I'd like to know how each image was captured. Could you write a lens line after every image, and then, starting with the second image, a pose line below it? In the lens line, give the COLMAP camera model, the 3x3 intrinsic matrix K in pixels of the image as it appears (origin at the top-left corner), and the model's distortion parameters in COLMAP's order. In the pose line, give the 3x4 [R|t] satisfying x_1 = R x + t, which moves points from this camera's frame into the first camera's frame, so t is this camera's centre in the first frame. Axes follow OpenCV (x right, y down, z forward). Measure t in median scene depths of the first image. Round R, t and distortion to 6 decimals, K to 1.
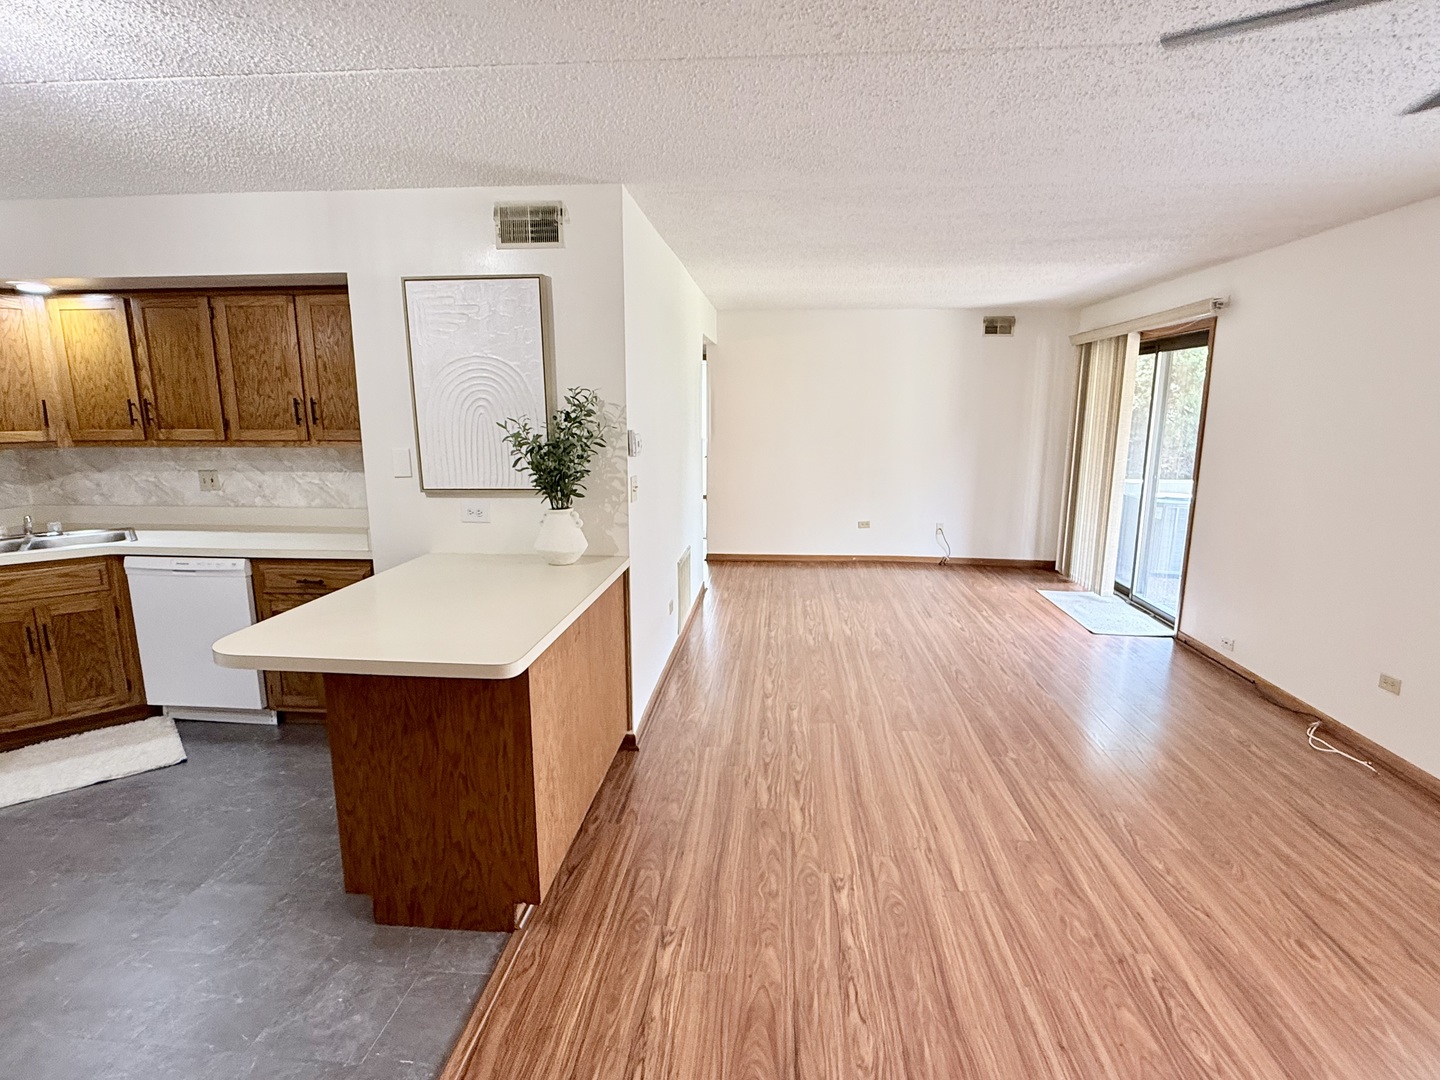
lens RADIAL K [[741.1, 0, 721.9], [0, 741.1, 543.6], [0, 0, 1]] dist [0.000767, -0.000135]
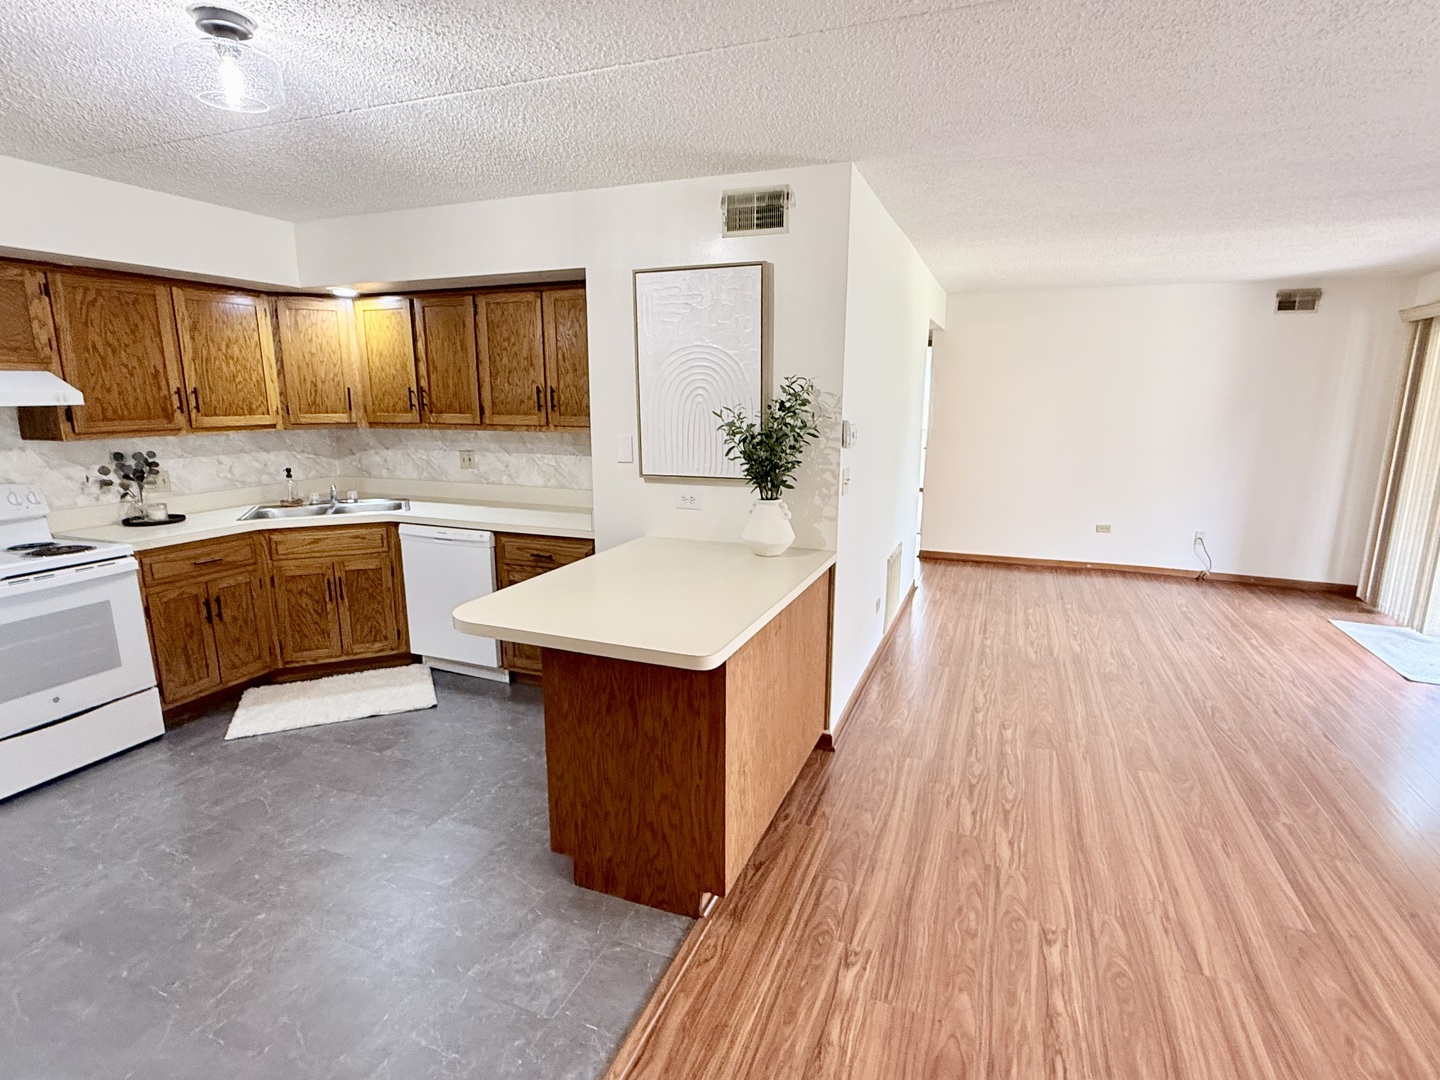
lens RADIAL K [[741.1, 0, 722.9], [0, 741.1, 544.2], [0, 0, 1]] dist [0.000767, -0.000135]
pose [[0.959130, 0.060173, -0.276494, -0.000612], [-0.055557, 0.998155, 0.024503, -0.008082], [0.277459, -0.008141, 0.960703, 0.033195]]
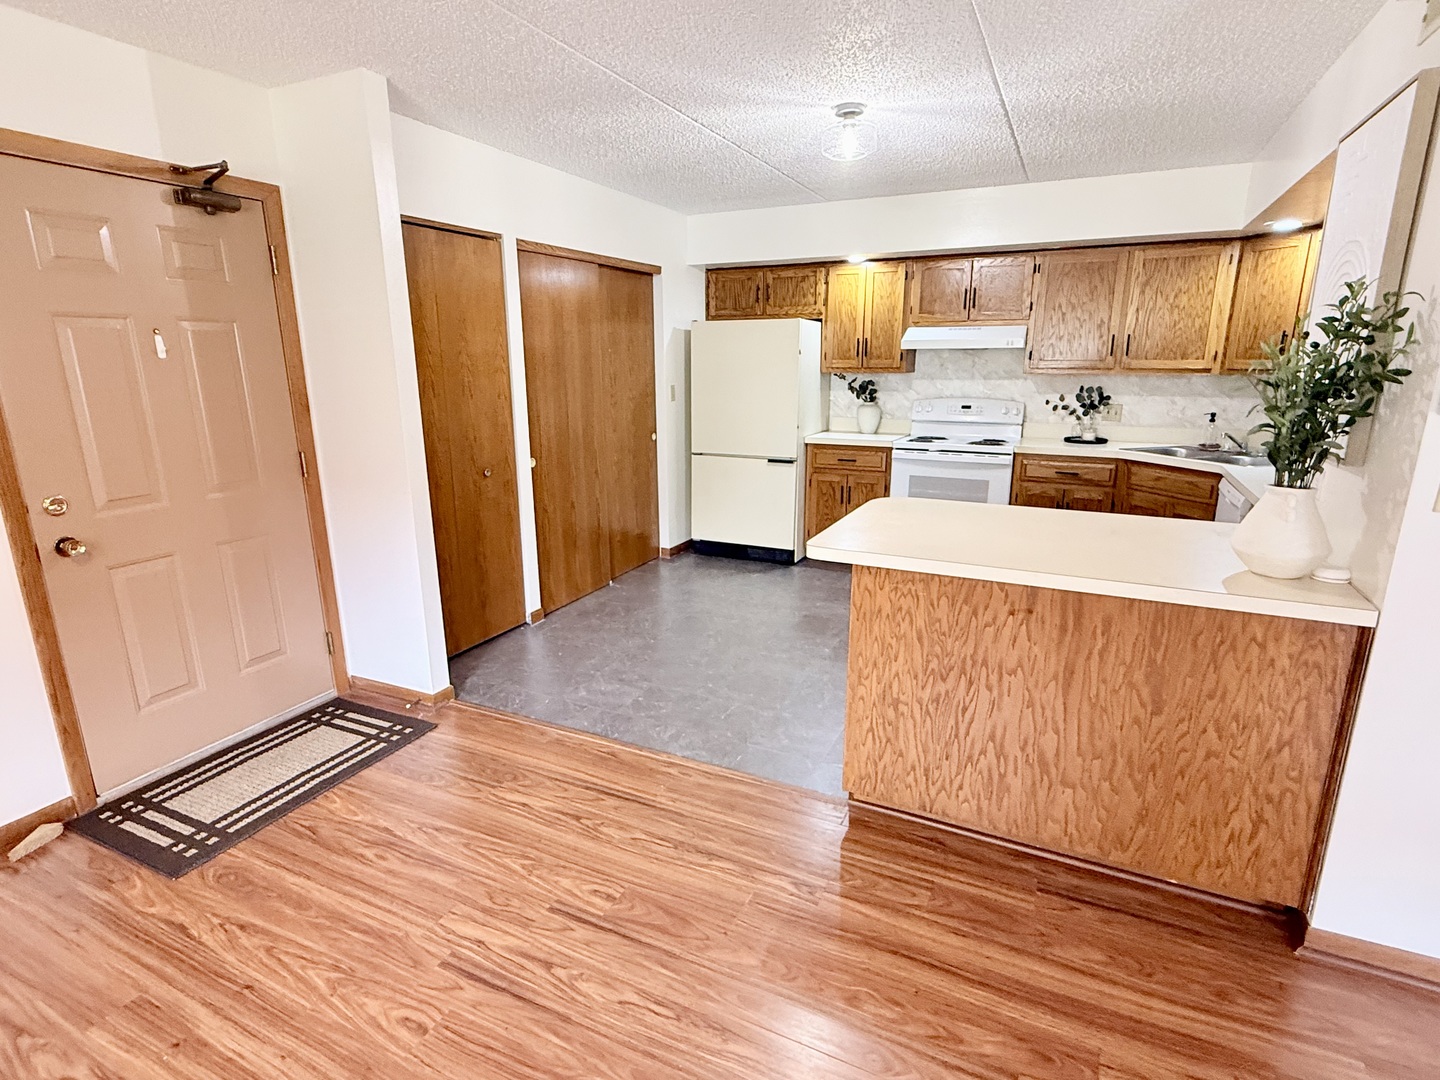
lens RADIAL K [[741.1, 0, 714.7], [0, 741.1, 542.1], [0, 0, 1]] dist [0.000767, -0.000135]
pose [[-0.363599, 0.228921, -0.902990, 0.522041], [-0.170916, 0.936487, 0.306235, -0.111540], [0.915742, 0.265682, -0.301379, 0.763554]]
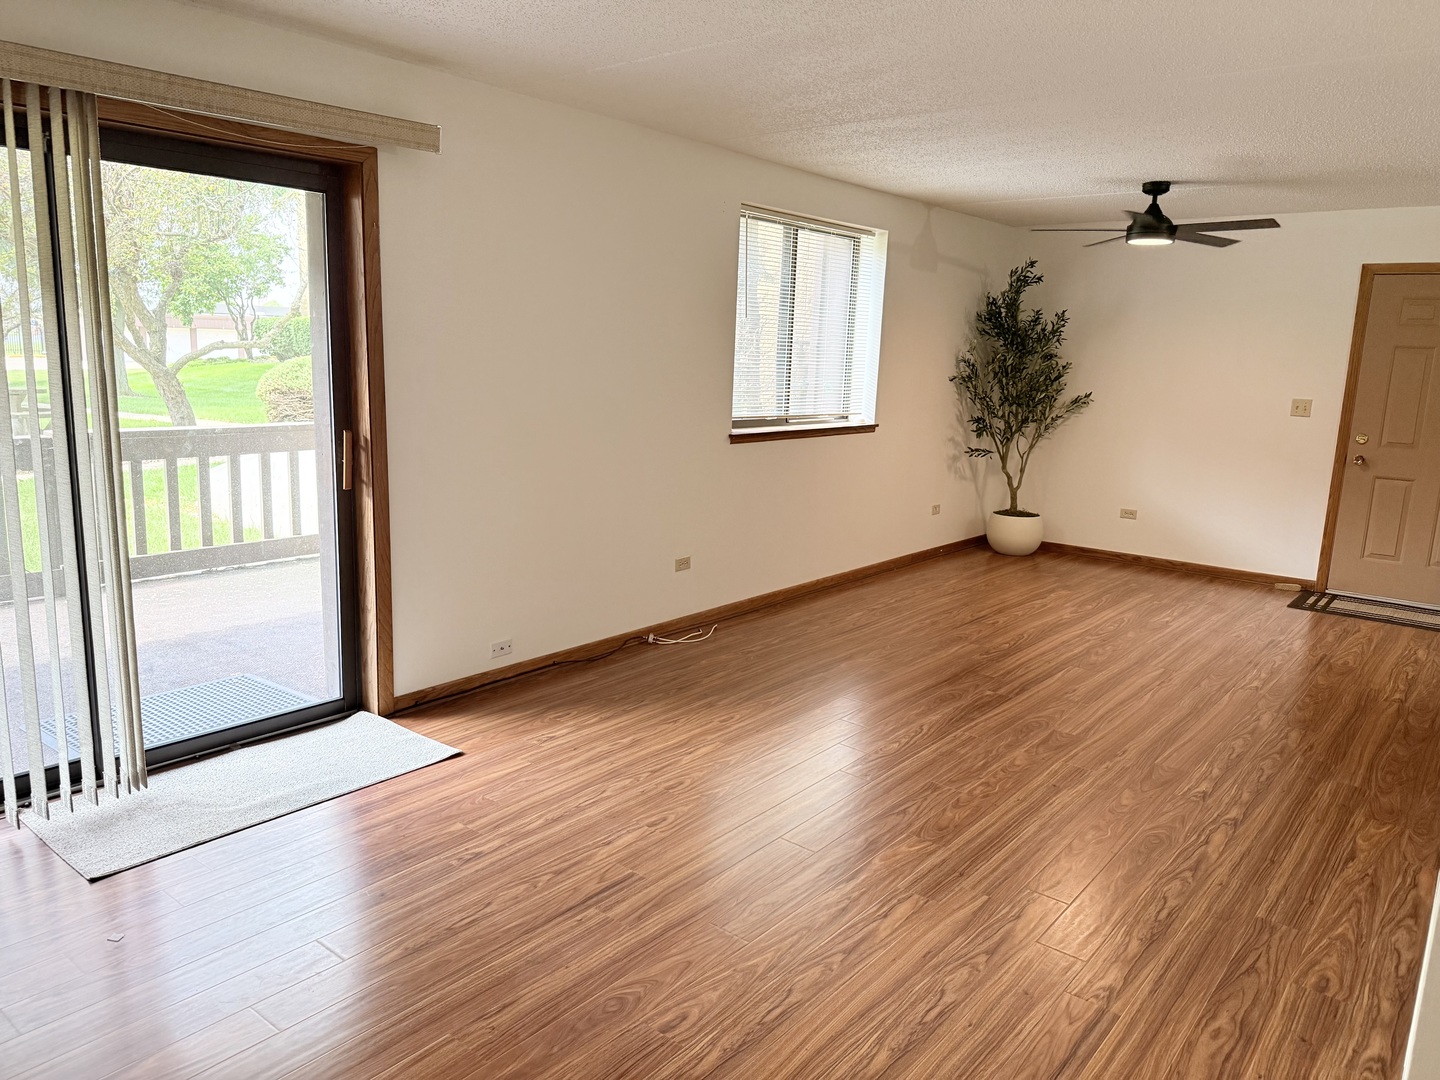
lens RADIAL K [[1014.8, 0, 711.2], [0, 1014.8, 536.7], [0, 0, 1]] dist [0.018652, -0.034003]
pose [[-0.819271, -0.134794, 0.557338, -0.025669], [0.072302, 0.939935, 0.333608, -0.410626], [-0.568830, 0.313611, -0.760316, 2.345129]]
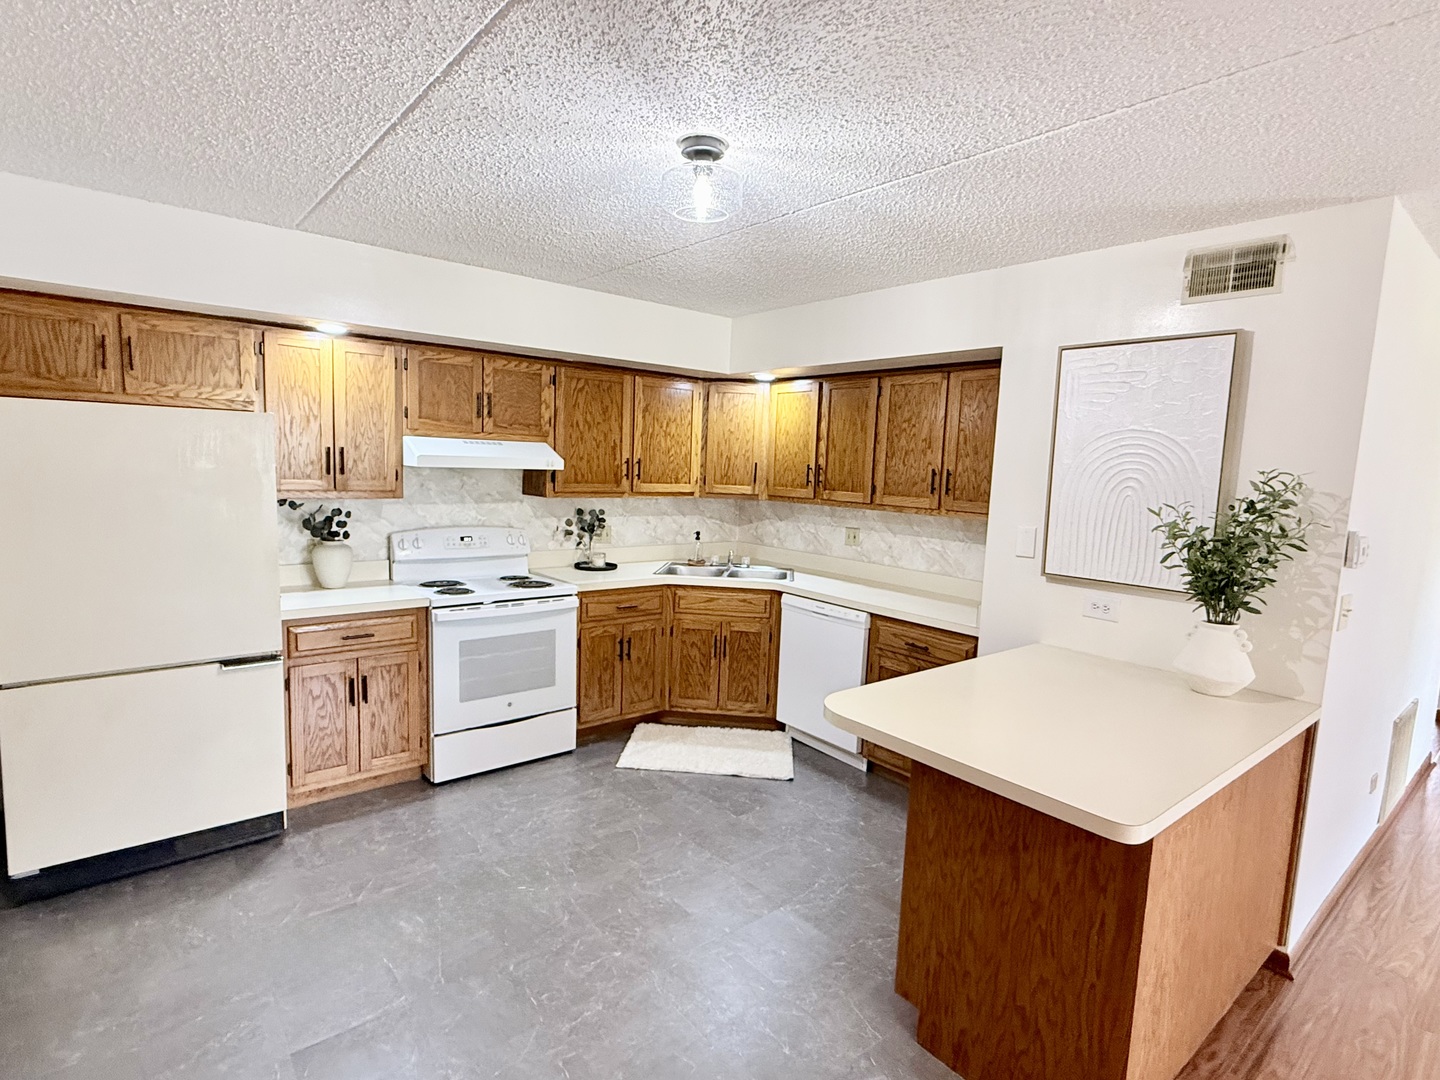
lens RADIAL K [[741.1, 0, 714.7], [0, 741.1, 545.9], [0, 0, 1]] dist [0.000767, -0.000135]
pose [[0.697152, 0.111604, -0.708184, -0.046980], [-0.173452, 0.984719, -0.015566, -0.023125], [0.695625, 0.133688, 0.705857, 0.075078]]
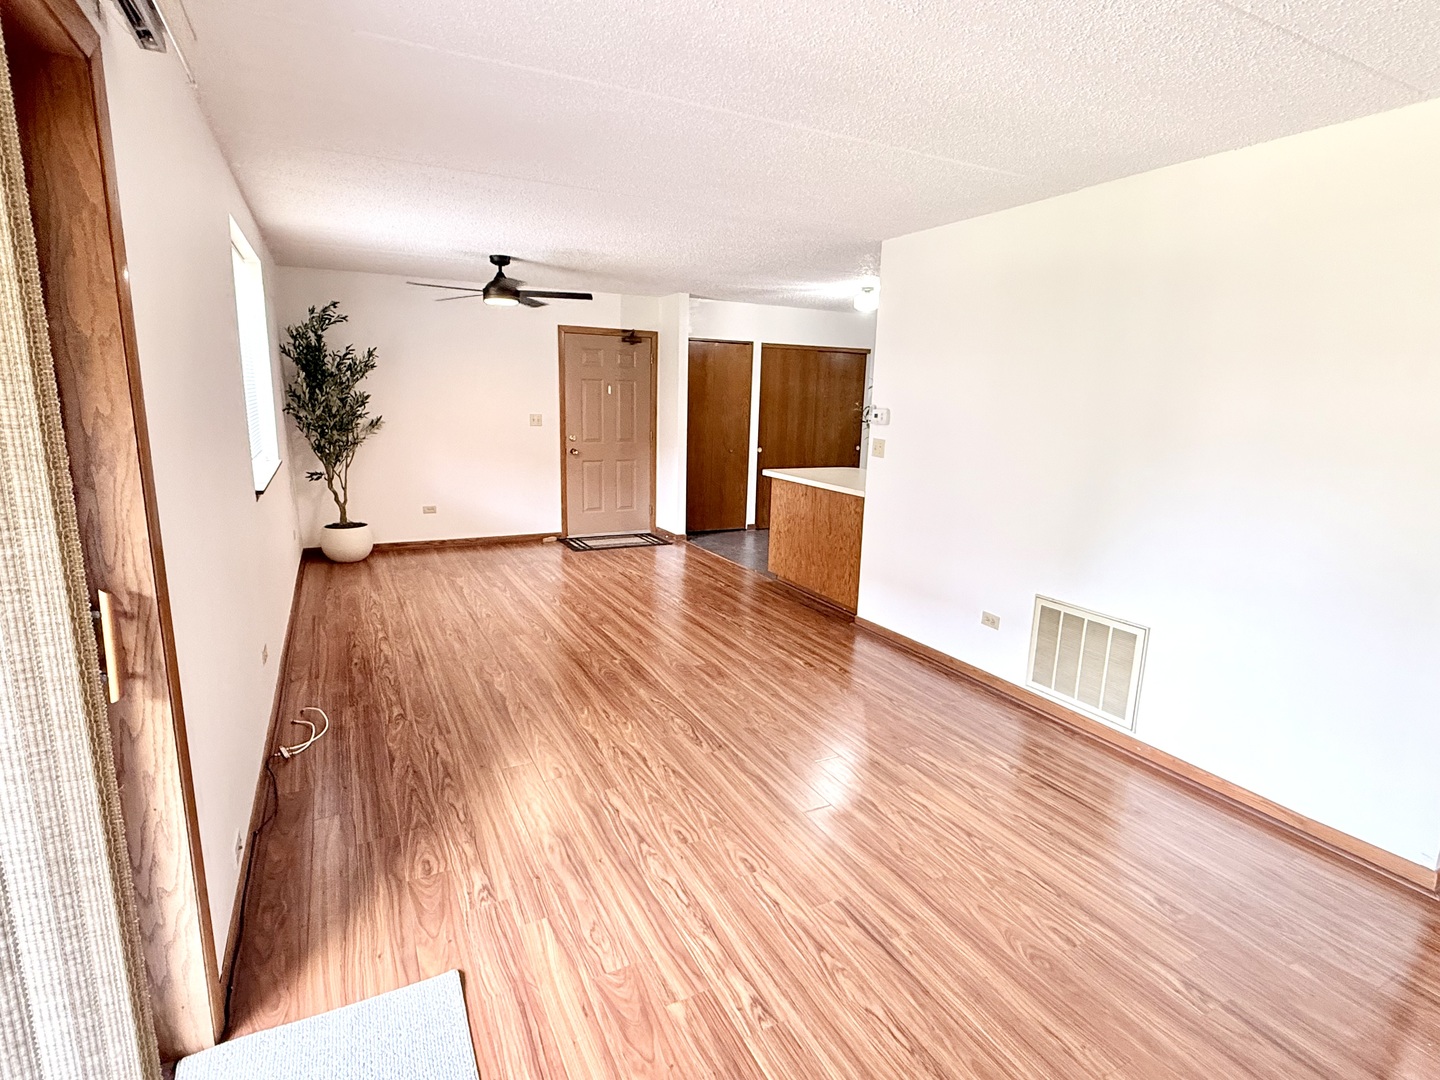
lens RADIAL K [[741.1, 0, 718.9], [0, 741.1, 539.8], [0, 0, 1]] dist [0.000767, -0.000135]
pose [[-0.849845, 0.077768, -0.521264, 0.956788], [-0.127563, 0.929293, 0.346614, -0.390557], [0.511363, 0.361062, -0.779835, 2.161580]]
